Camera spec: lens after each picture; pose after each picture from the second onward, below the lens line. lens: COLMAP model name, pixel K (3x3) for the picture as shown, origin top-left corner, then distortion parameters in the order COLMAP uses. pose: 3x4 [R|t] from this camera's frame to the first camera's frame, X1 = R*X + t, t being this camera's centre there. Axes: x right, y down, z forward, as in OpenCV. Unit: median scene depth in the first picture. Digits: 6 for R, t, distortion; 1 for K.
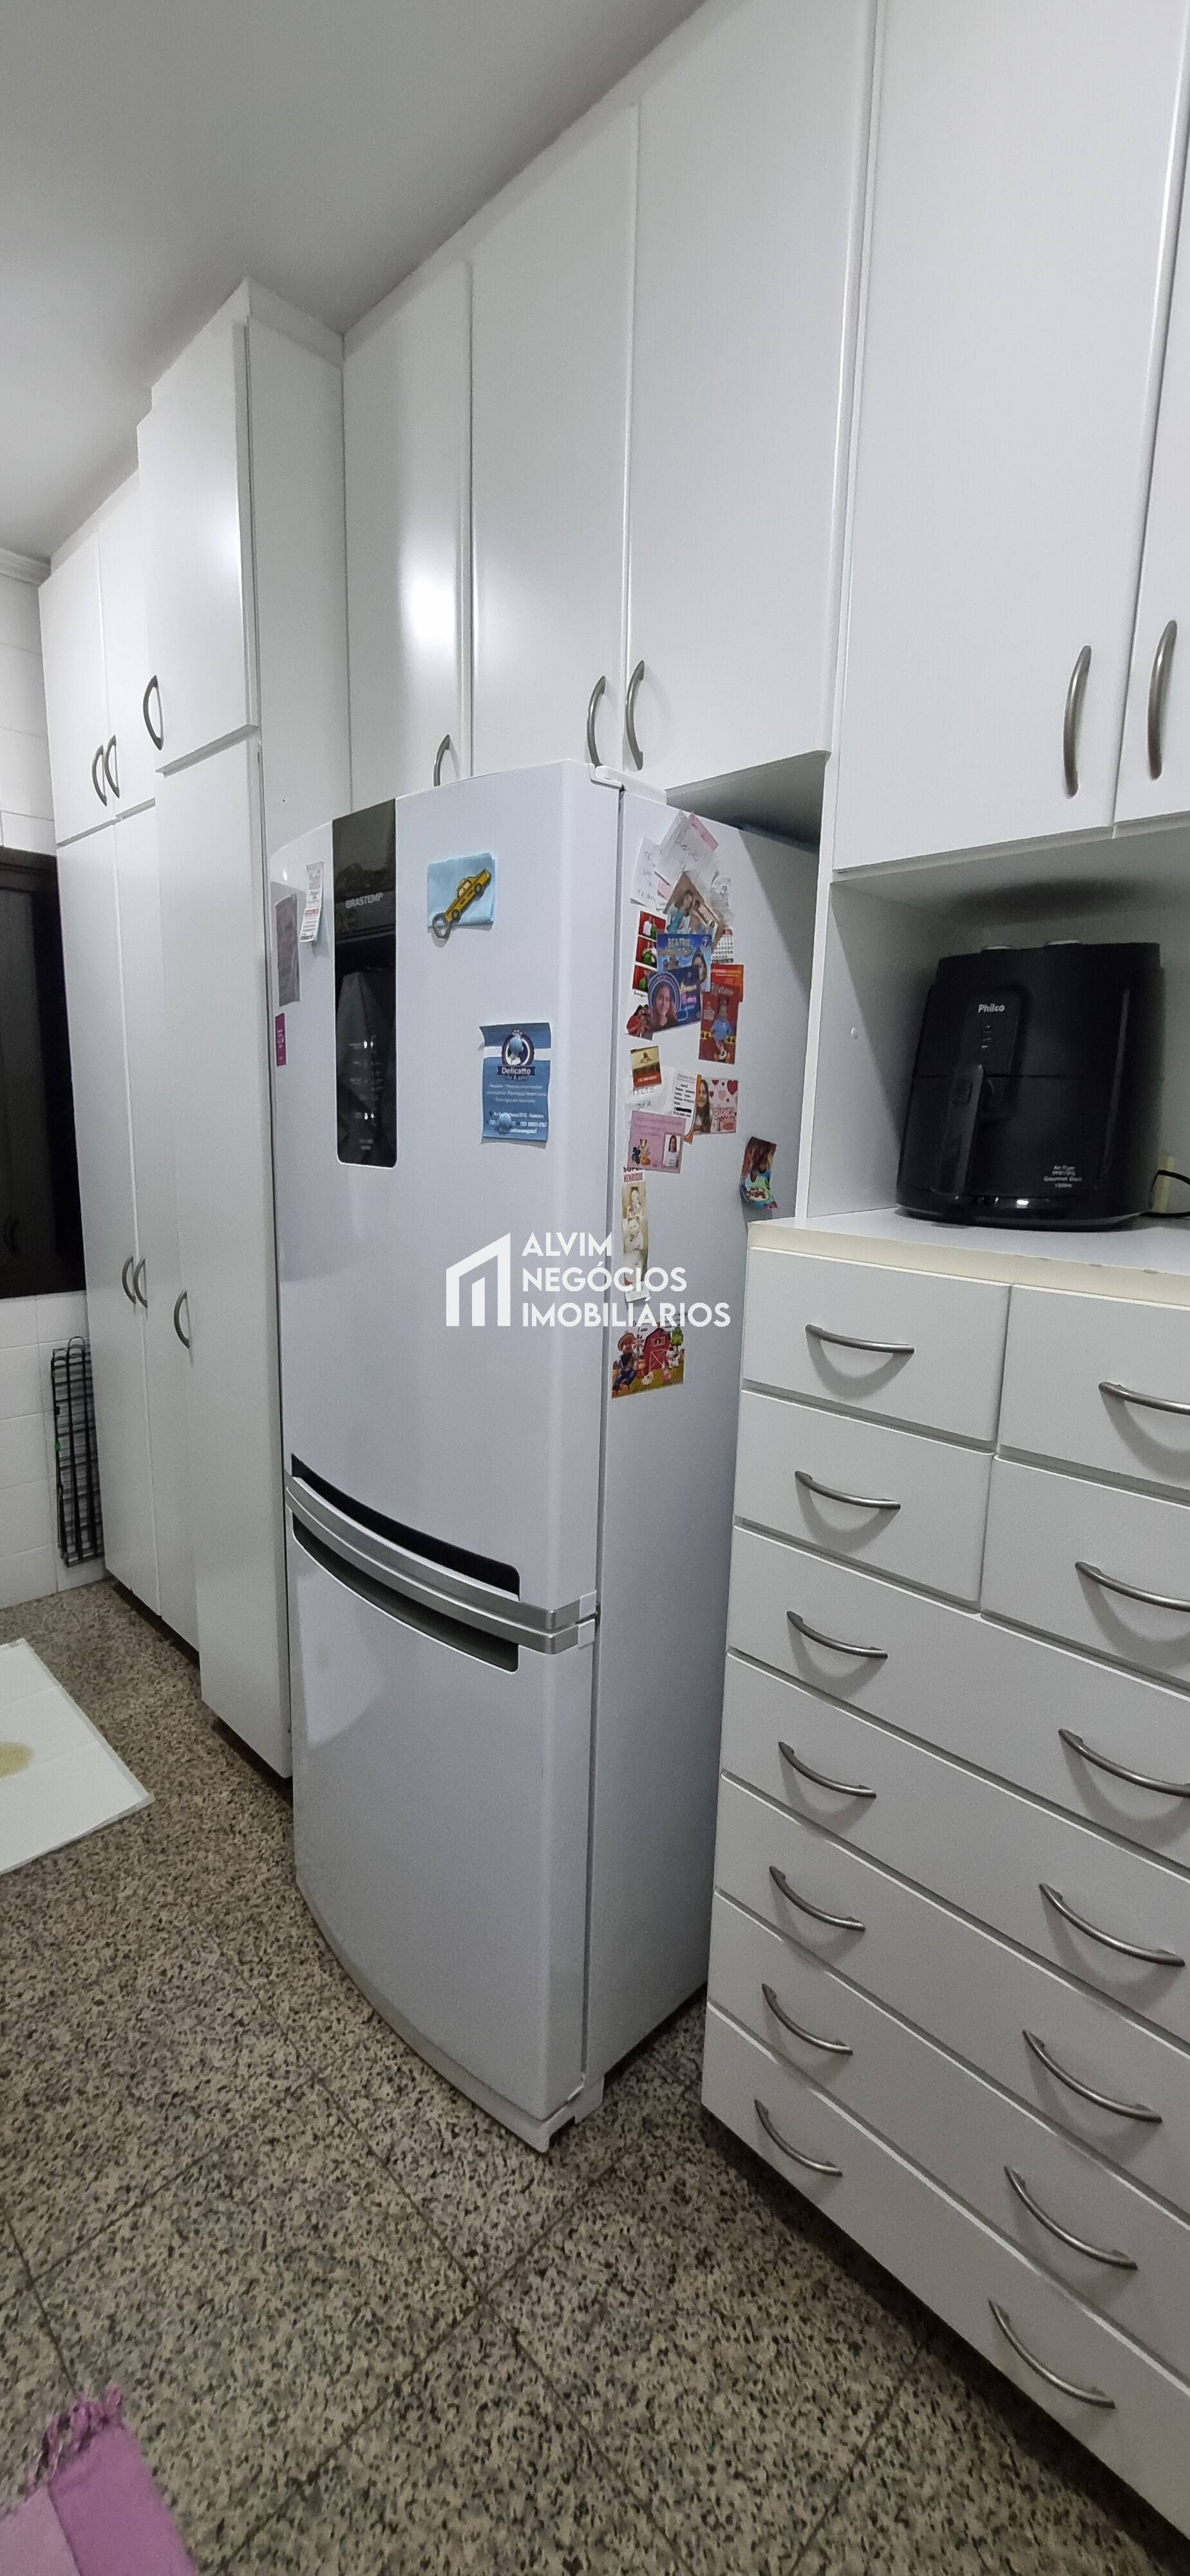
lens RADIAL K [[1015.4, 0, 564.2], [0, 1015.4, 1287.5], [0, 0, 1]] dist [0.009228, -0.005990]
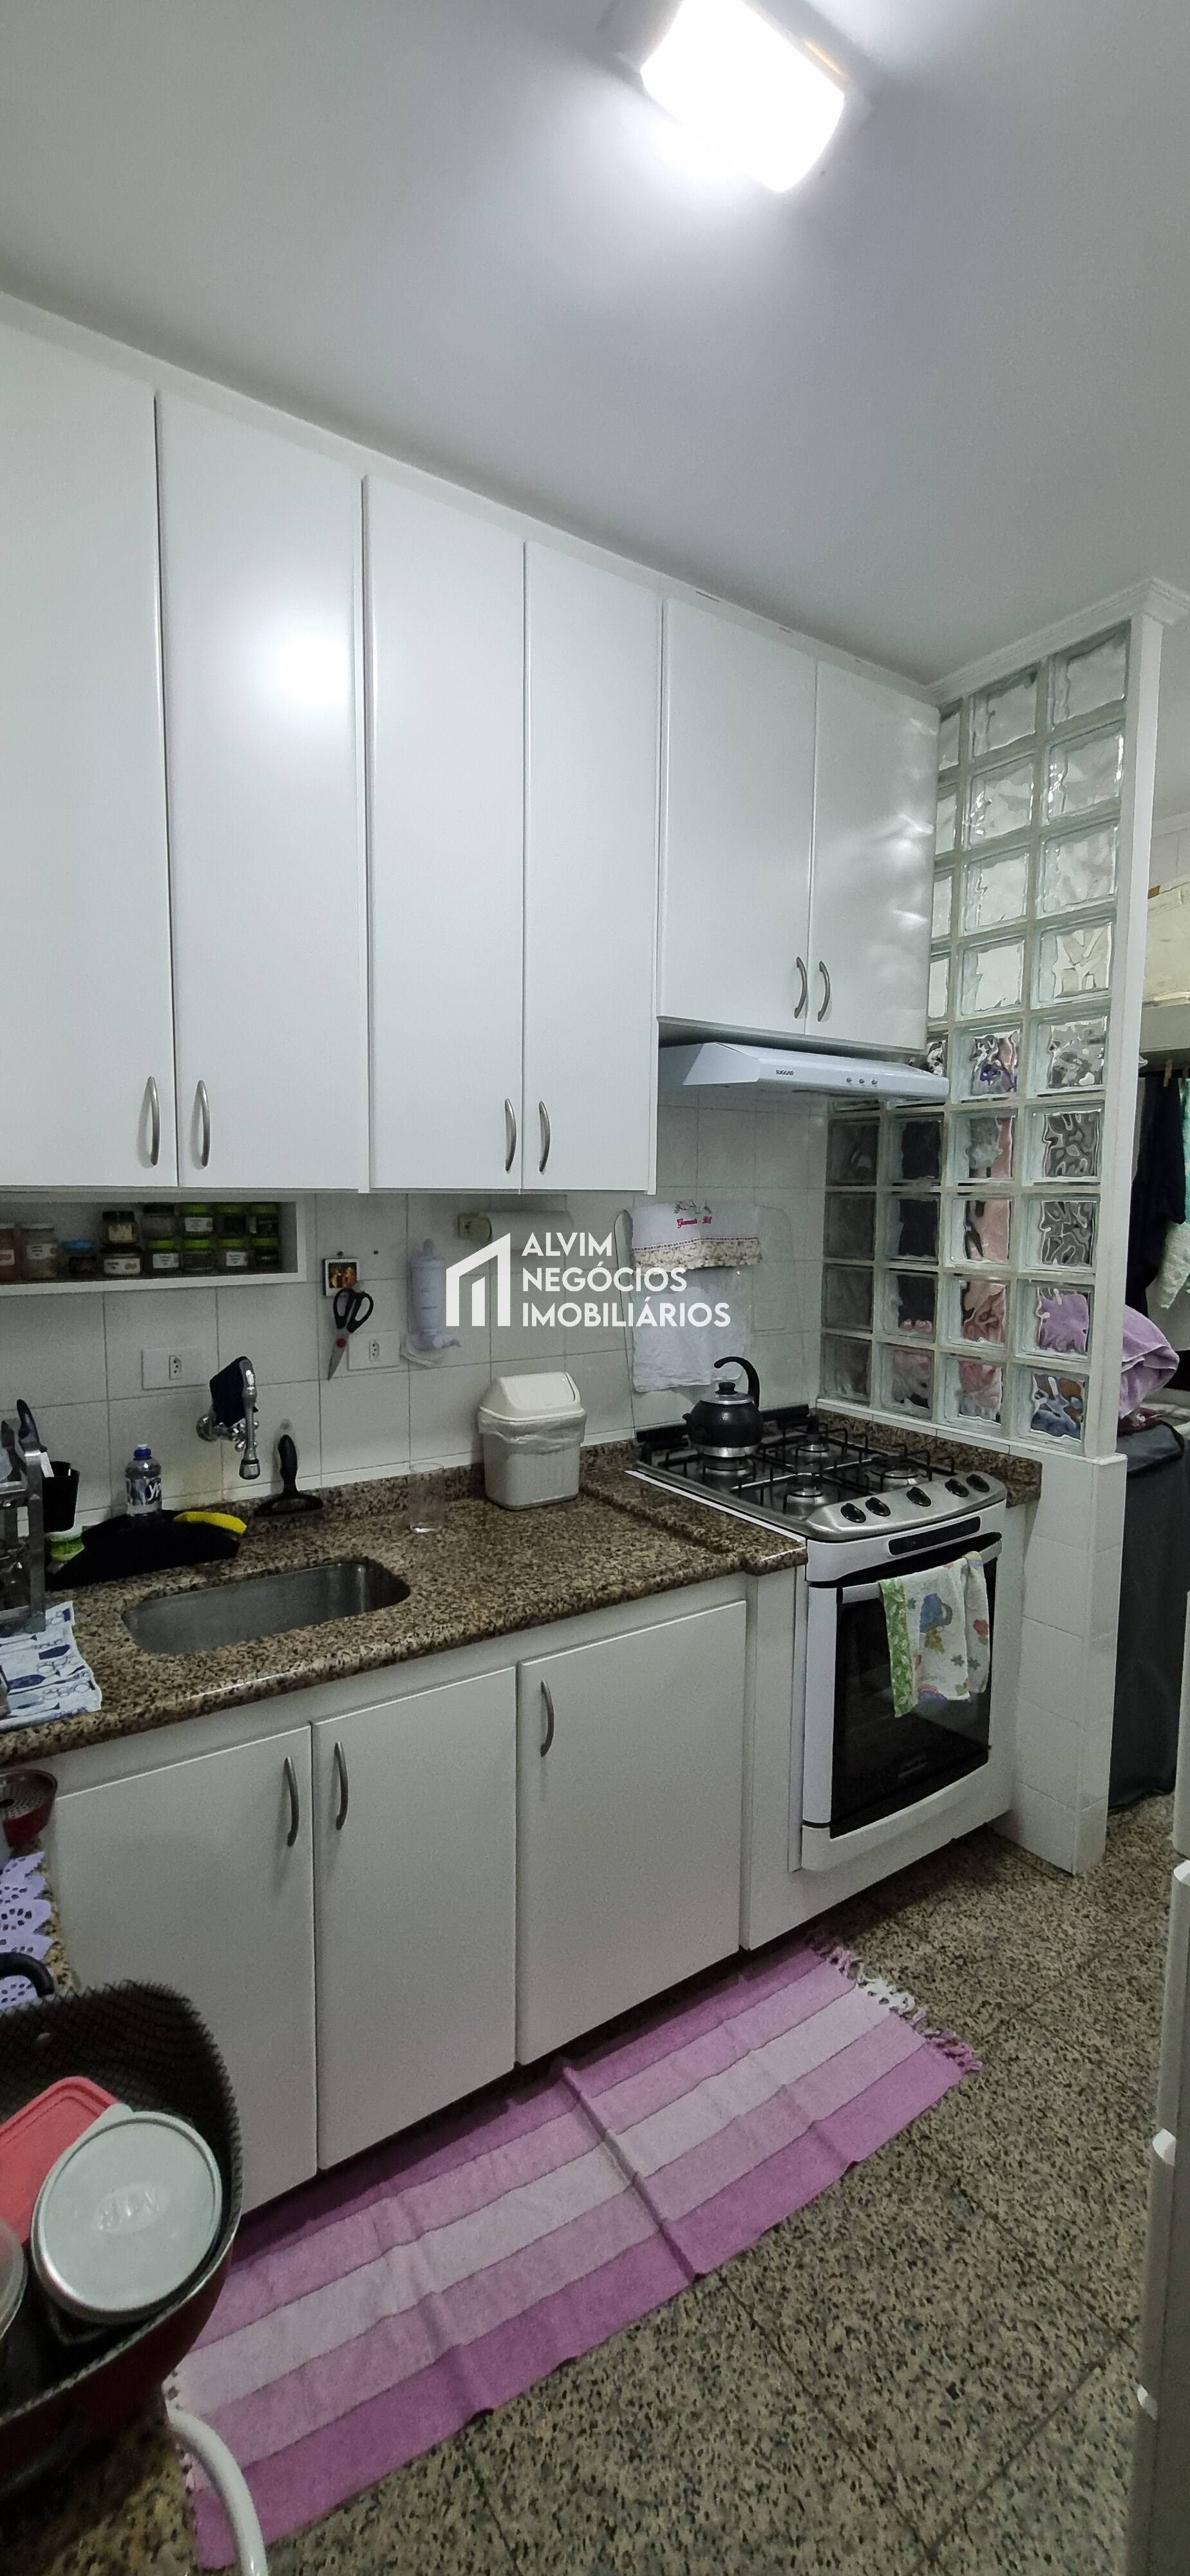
lens RADIAL K [[1015.4, 0, 564.2], [0, 1015.4, 1287.5], [0, 0, 1]] dist [0.009228, -0.005990]
pose [[-0.203660, 0.066644, -0.976771, 1.121768], [-0.170825, 0.979958, 0.102479, -0.148455], [0.964024, 0.187727, -0.188194, 0.437847]]
